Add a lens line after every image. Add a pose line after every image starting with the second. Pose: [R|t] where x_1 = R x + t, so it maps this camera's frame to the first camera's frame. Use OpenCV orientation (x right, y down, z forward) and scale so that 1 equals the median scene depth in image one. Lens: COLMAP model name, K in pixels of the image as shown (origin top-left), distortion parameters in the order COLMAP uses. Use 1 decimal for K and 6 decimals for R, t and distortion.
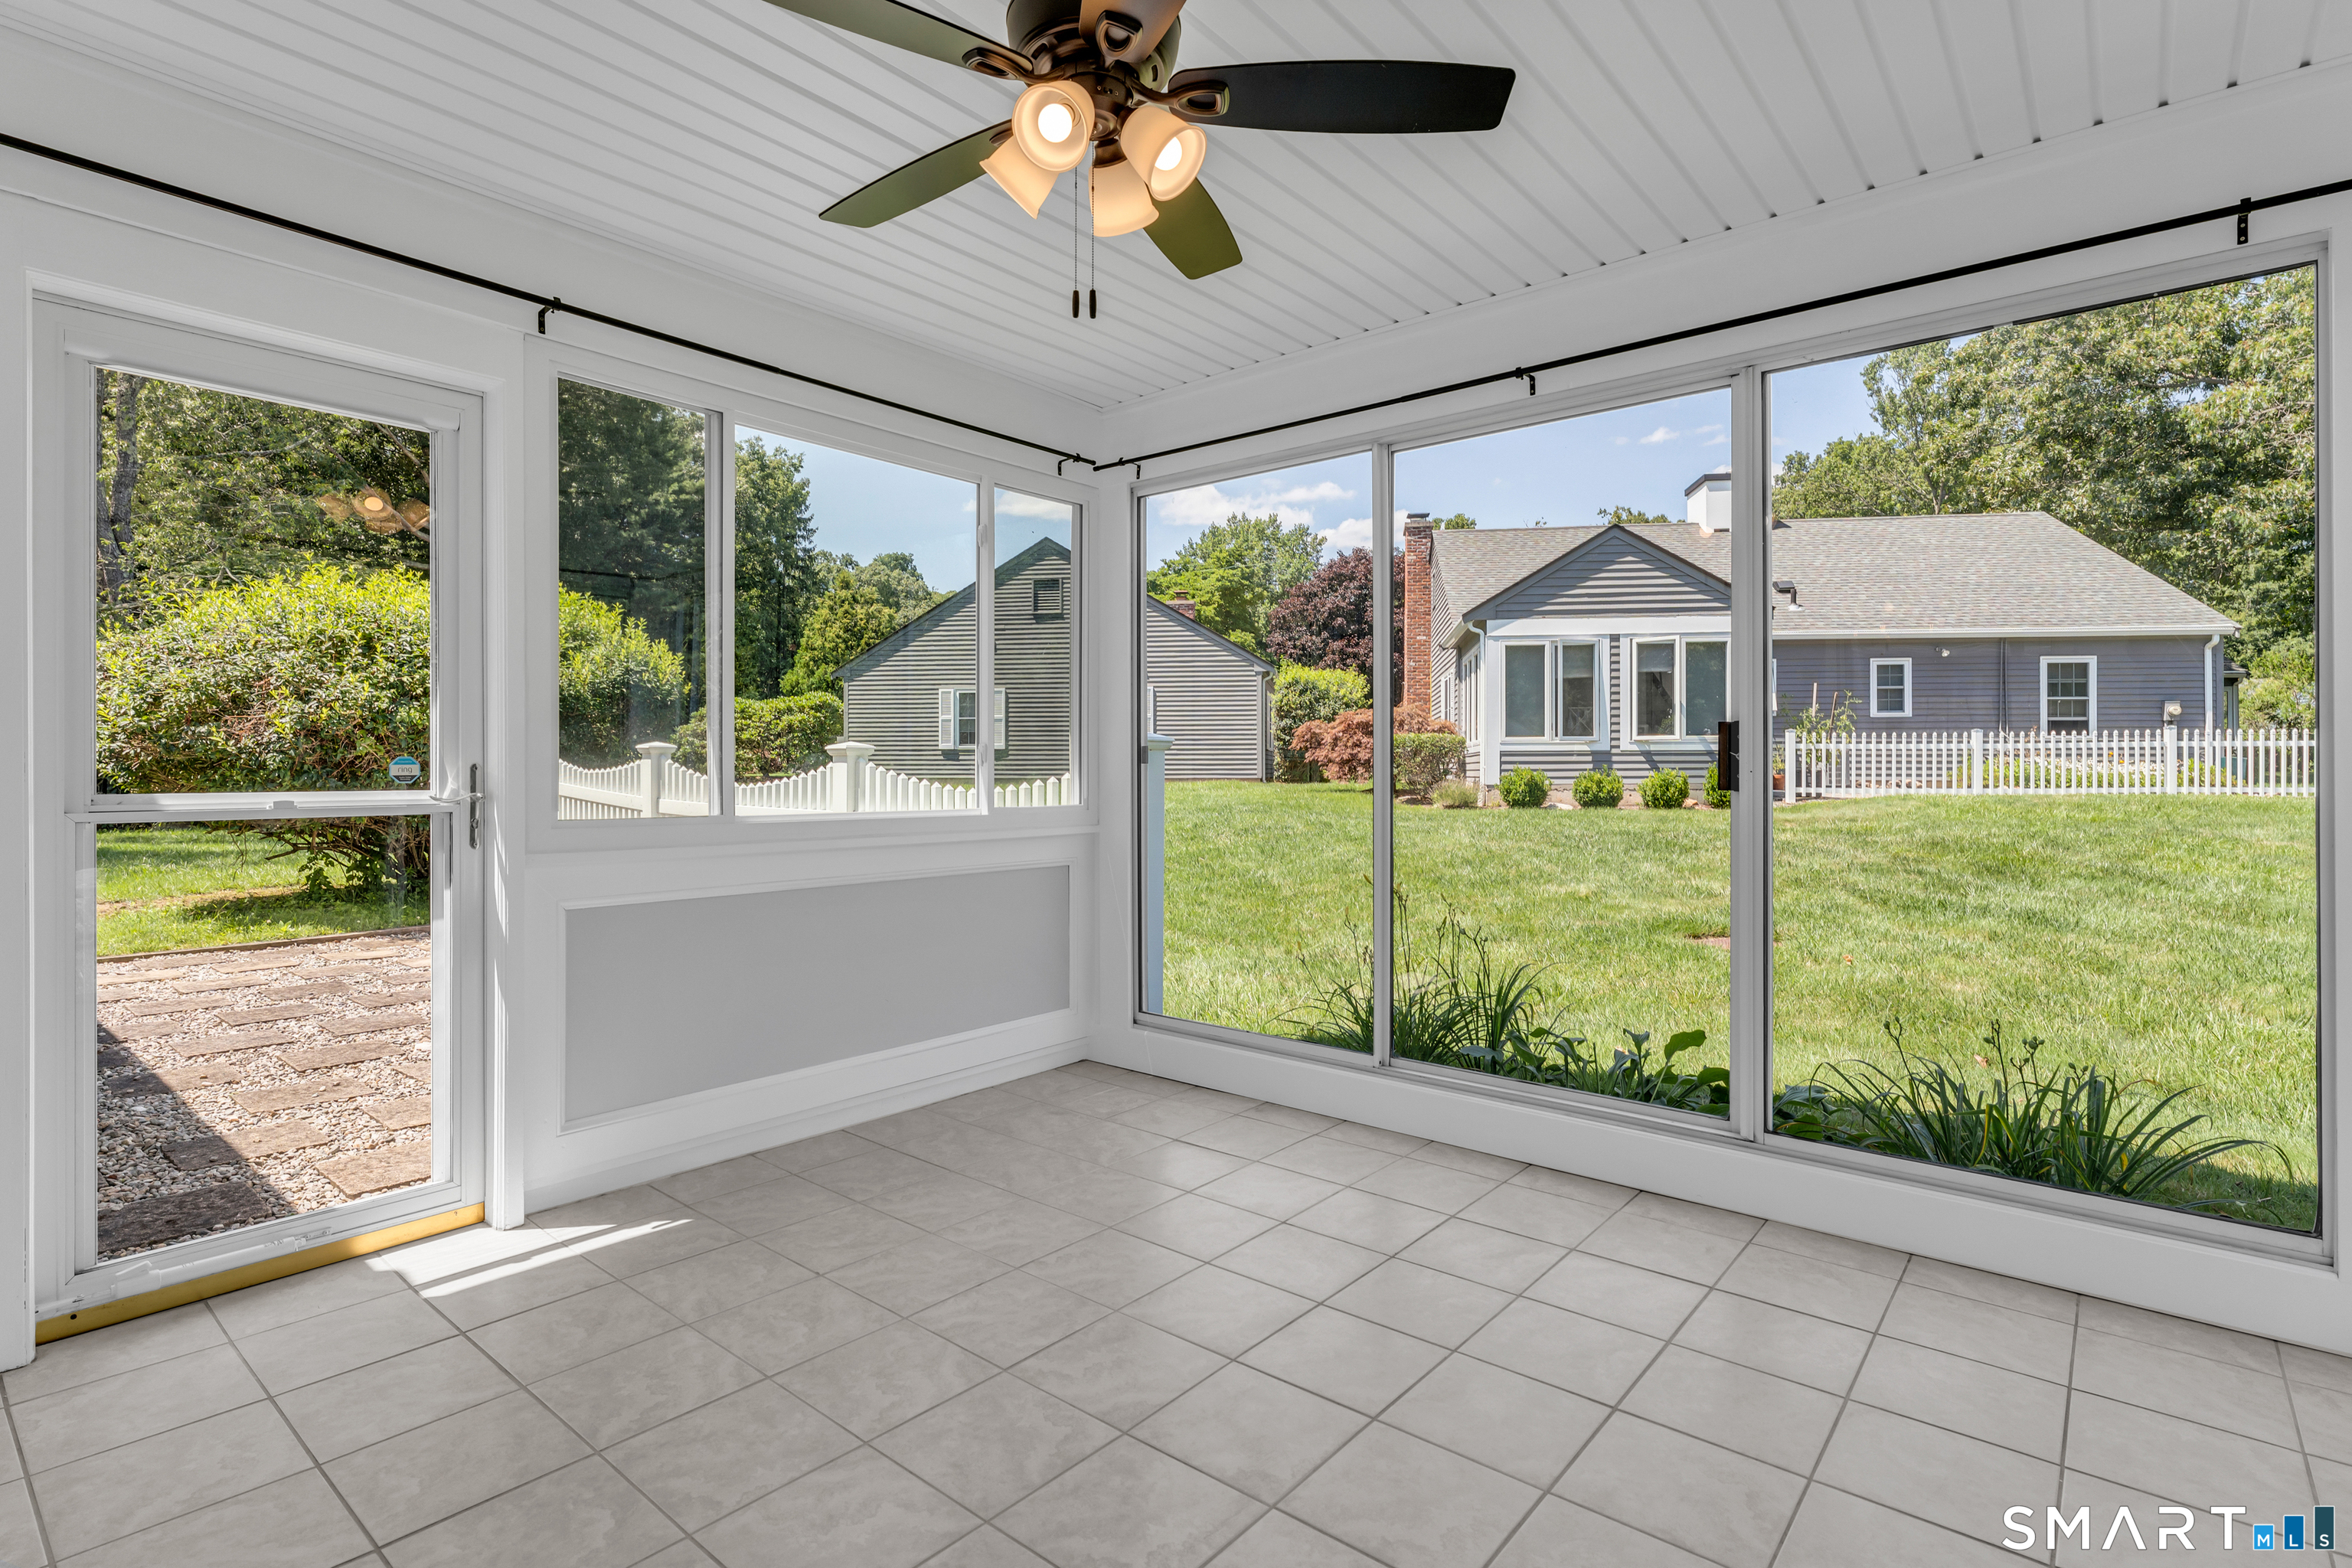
lens RADIAL K [[1147.6, 0, 1173.8], [0, 1147.6, 779.2], [0, 0, 1]] dist [0.001660, 0.000386]
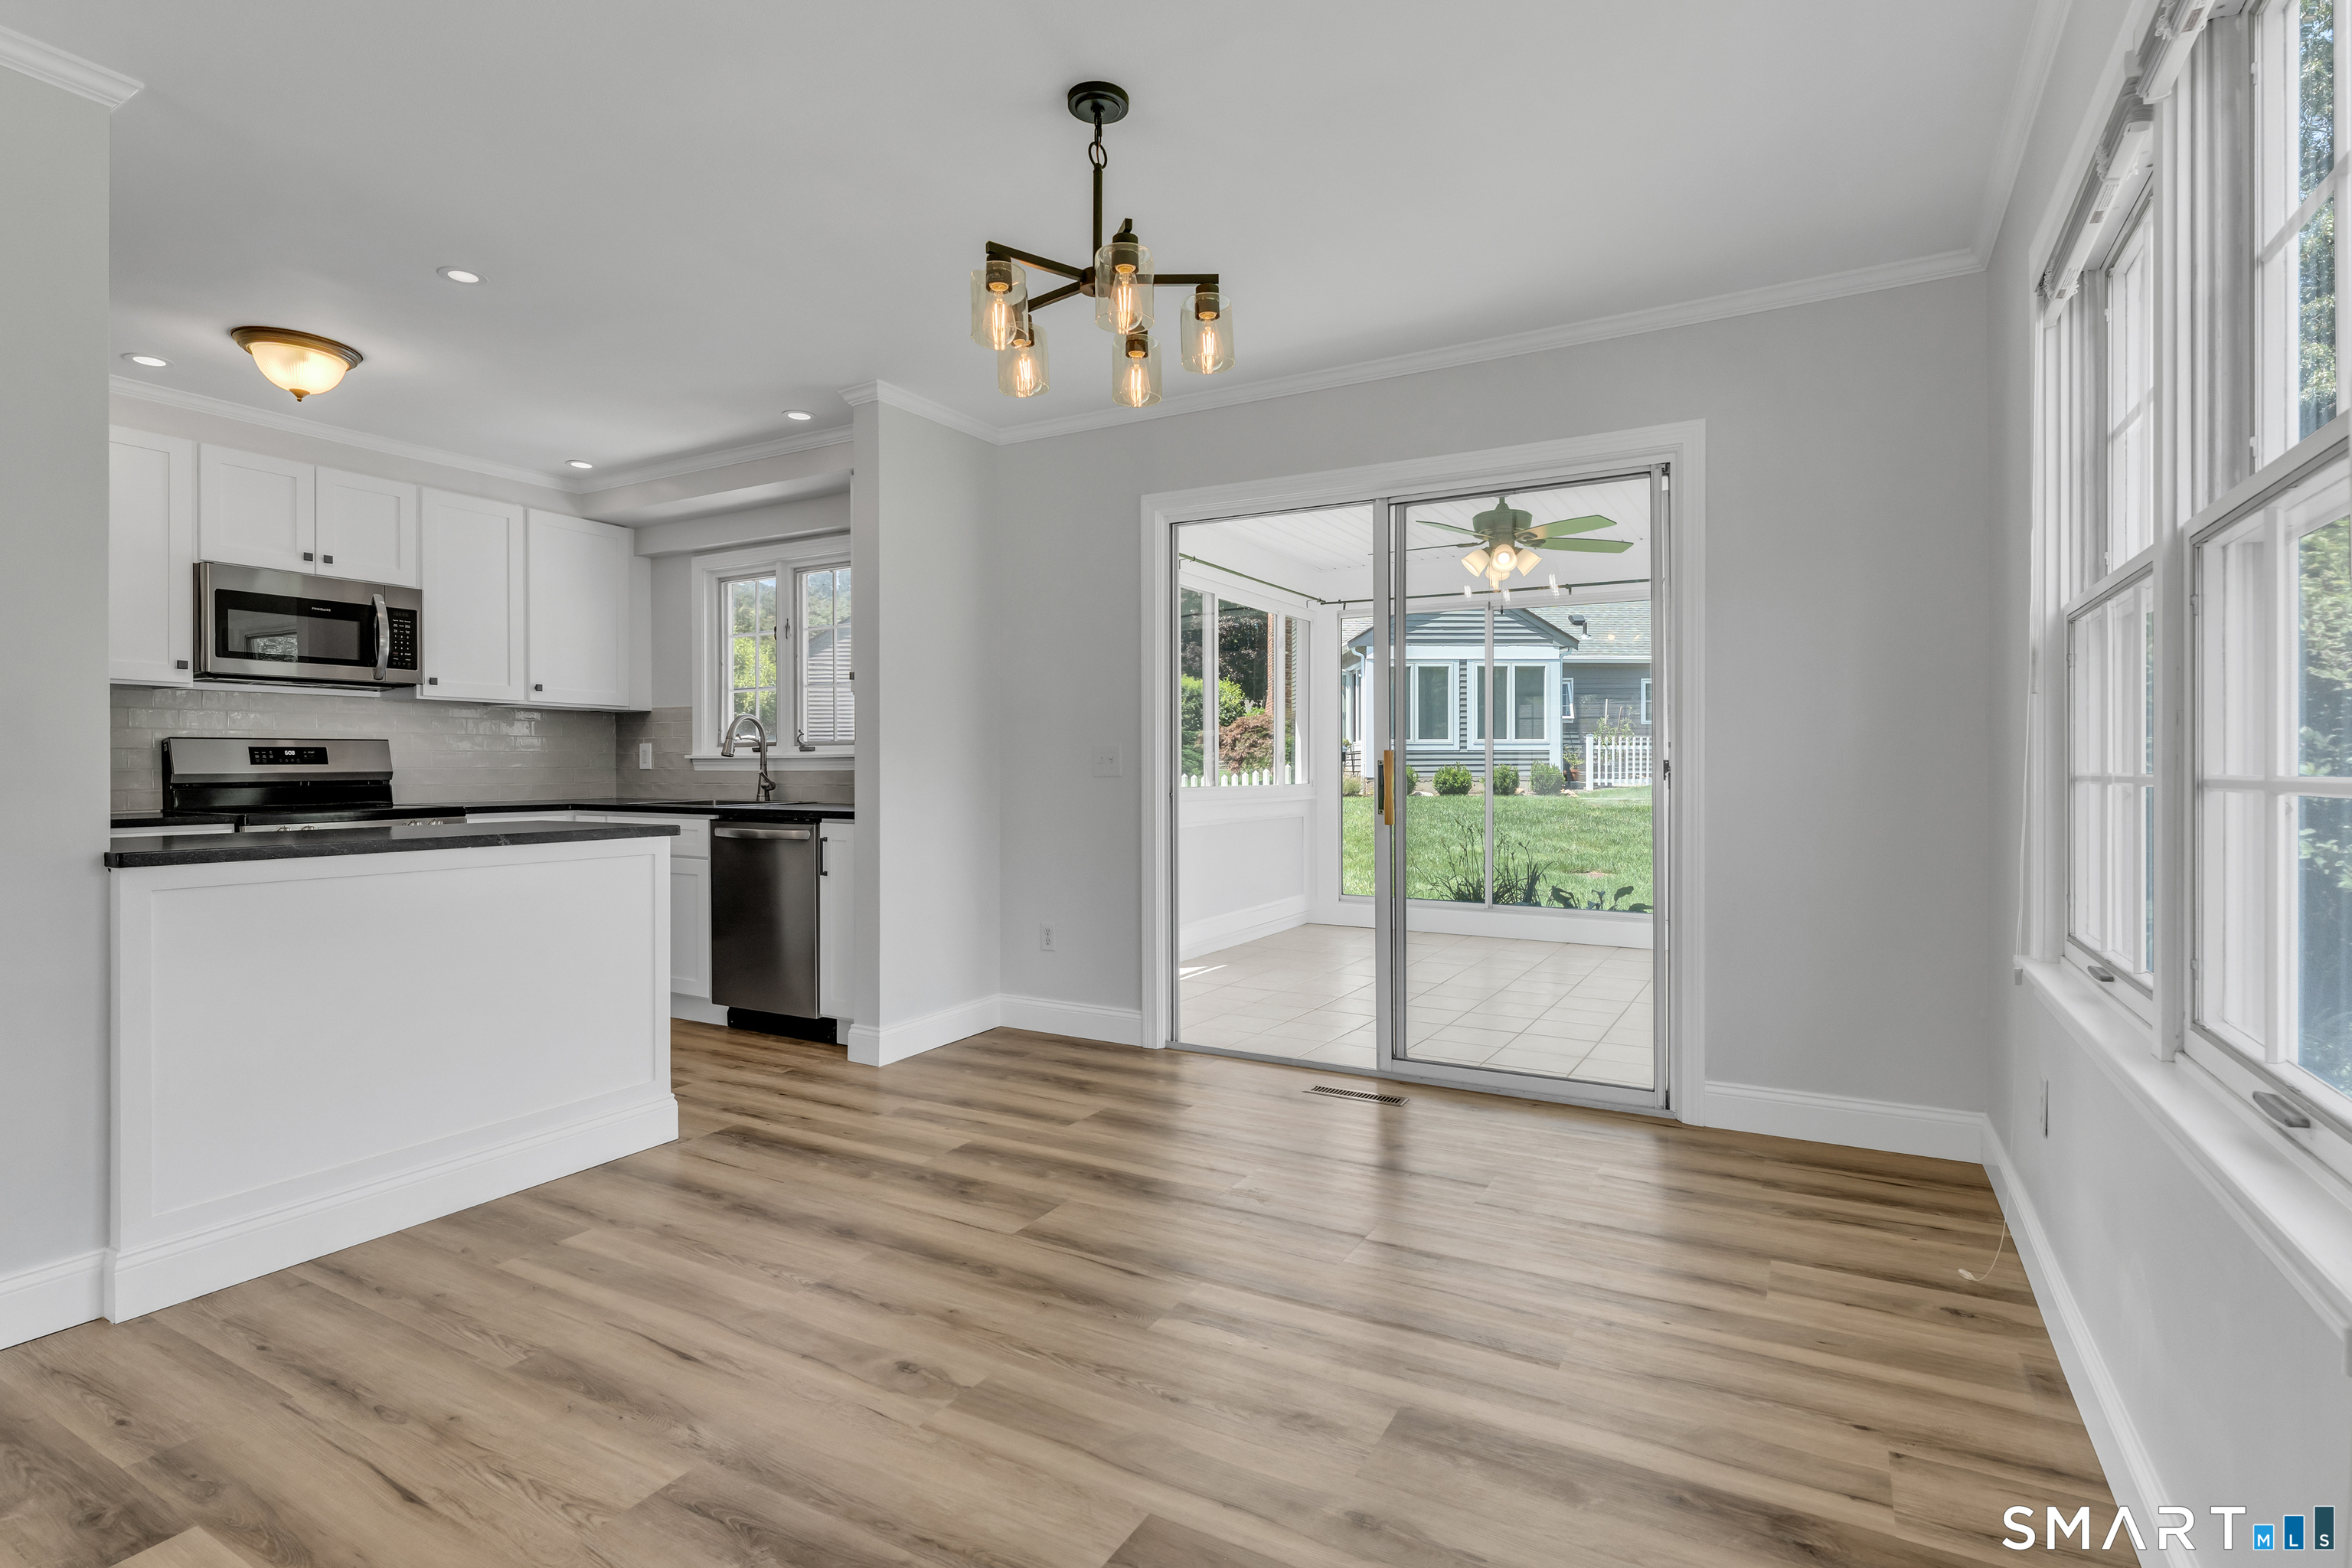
lens RADIAL K [[1147.6, 0, 1183.1], [0, 1147.6, 774.5], [0, 0, 1]] dist [0.001660, 0.000386]
pose [[0.982787, -0.002649, 0.184722, -0.159551], [0.002831, 0.999996, -0.000720, 0.002140], [-0.184720, 0.001231, 0.982791, -0.200063]]
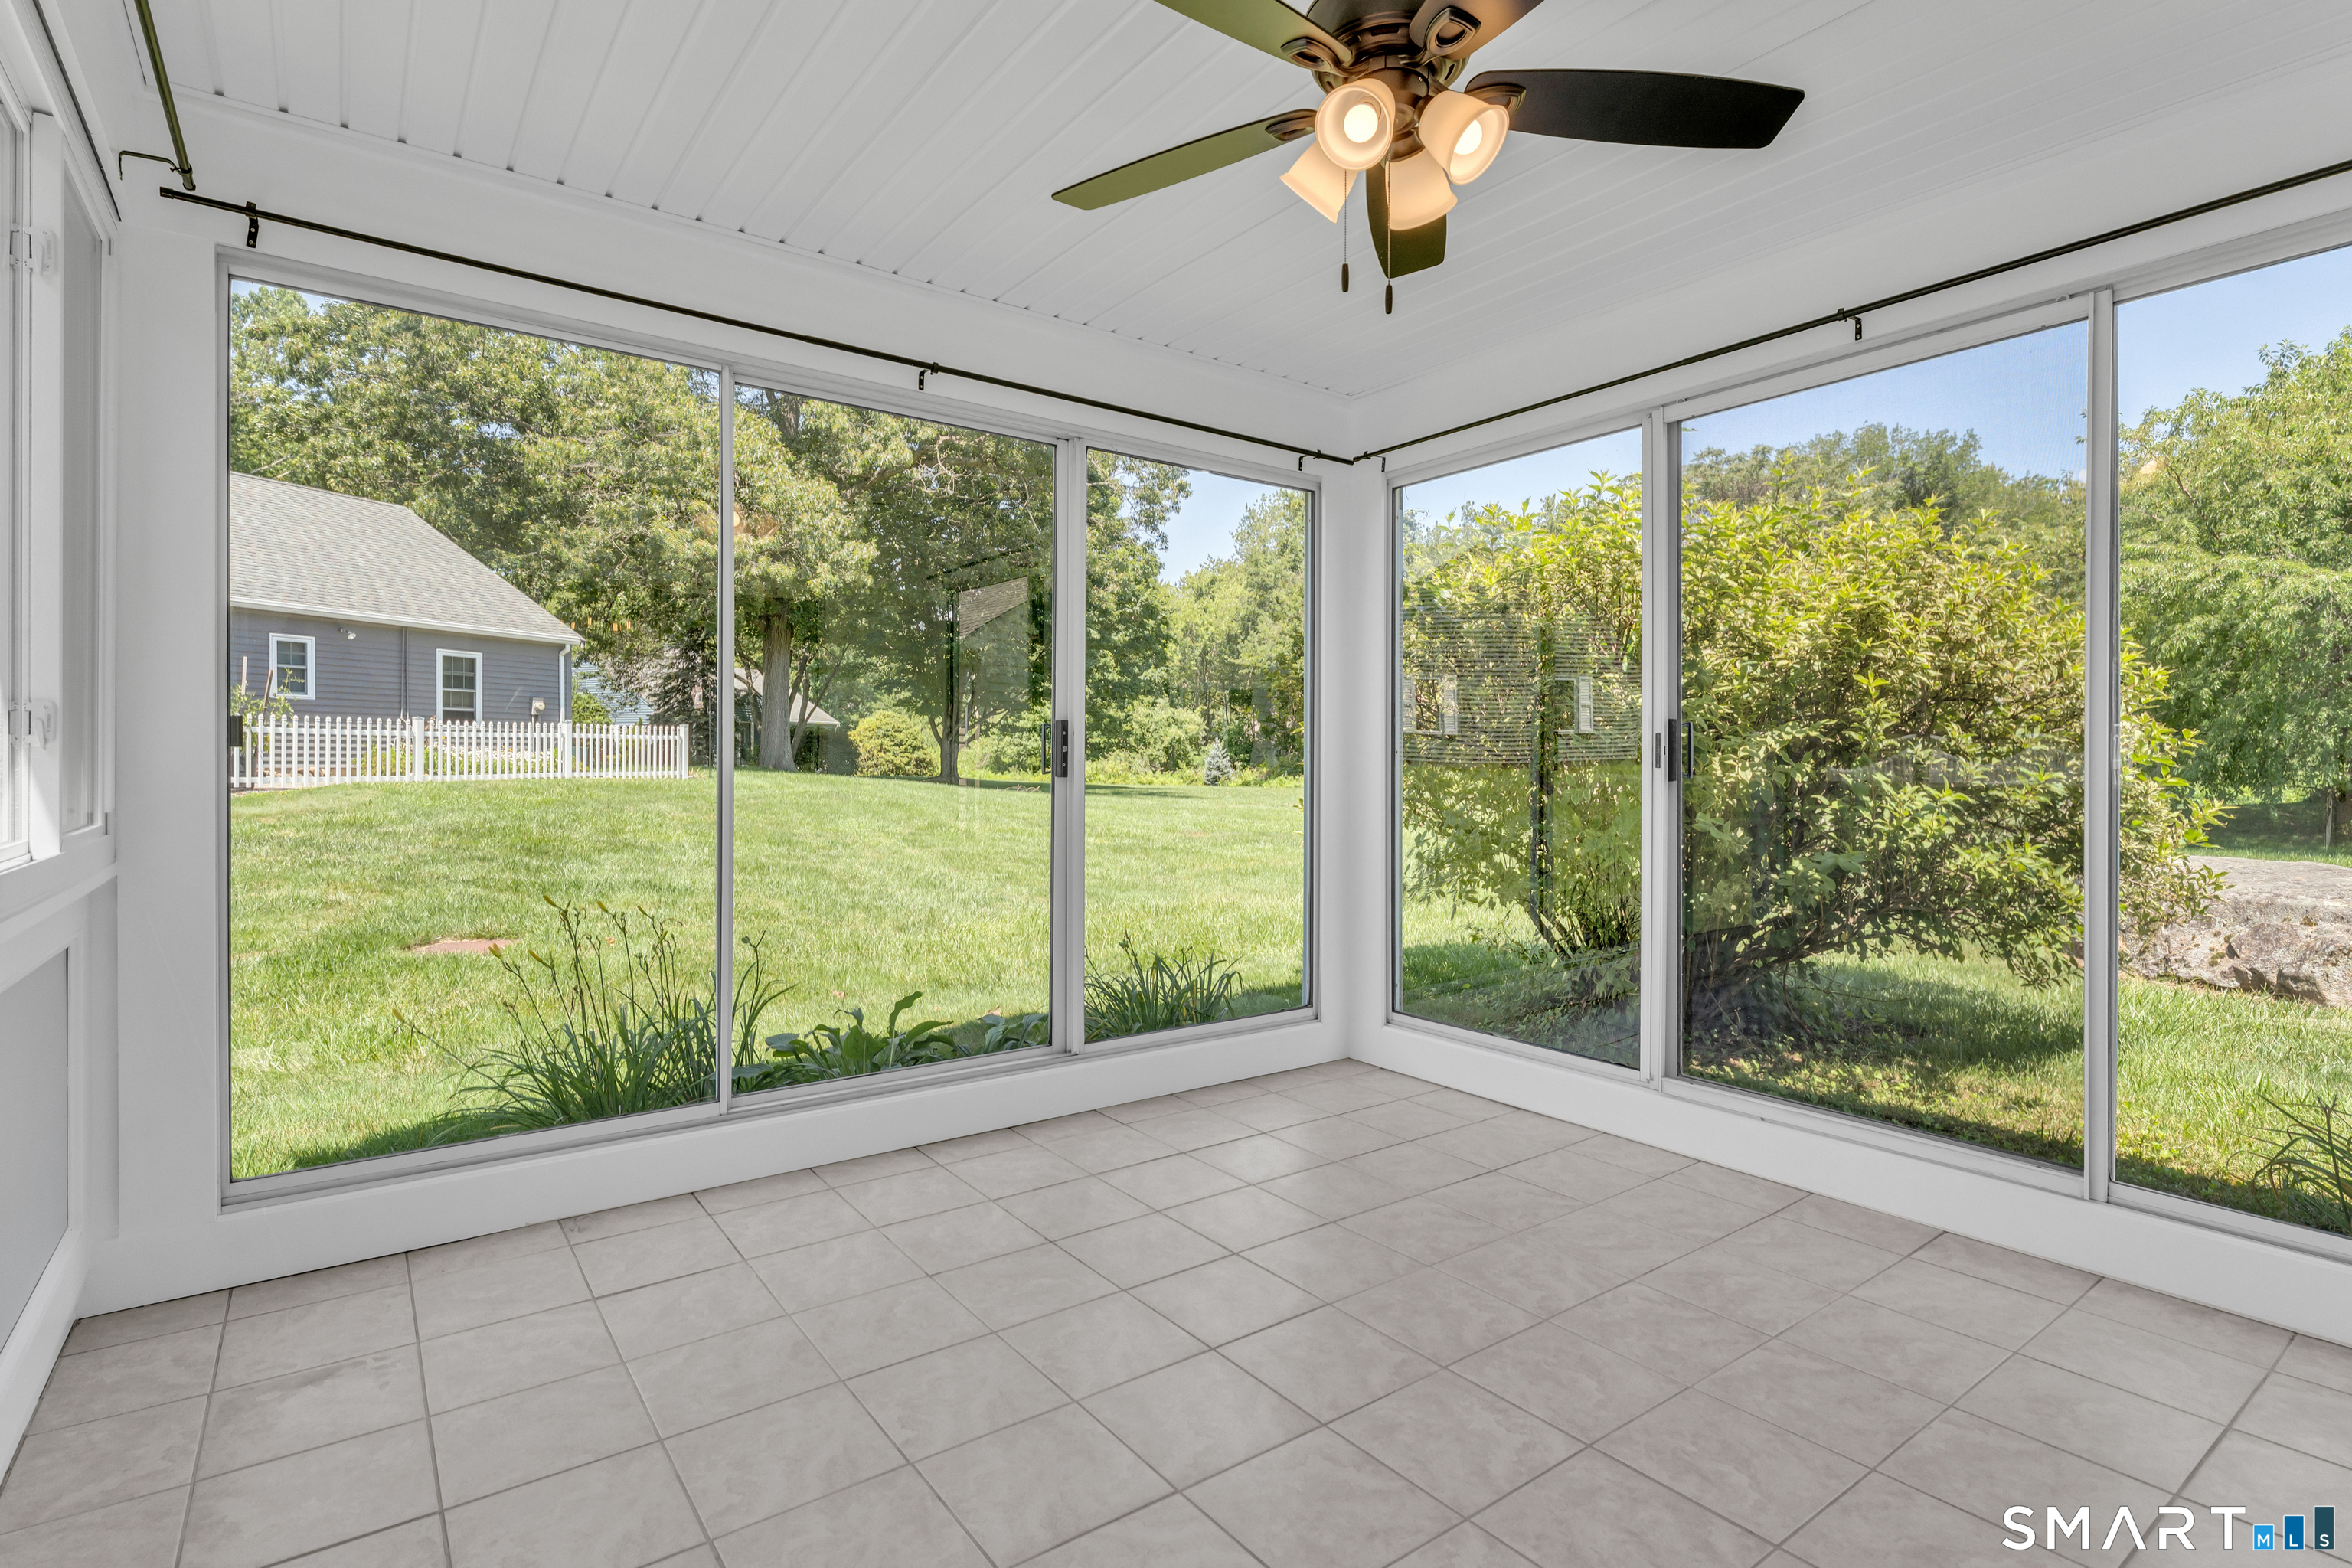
lens RADIAL K [[1147.6, 0, 1186.2], [0, 1147.6, 768.9], [0, 0, 1]] dist [0.001660, 0.000386]
pose [[0.225076, -0.007084, 0.974316, -0.130176], [0.003916, 0.999972, 0.006366, -0.001285], [-0.974333, 0.002383, 0.225097, 0.111085]]
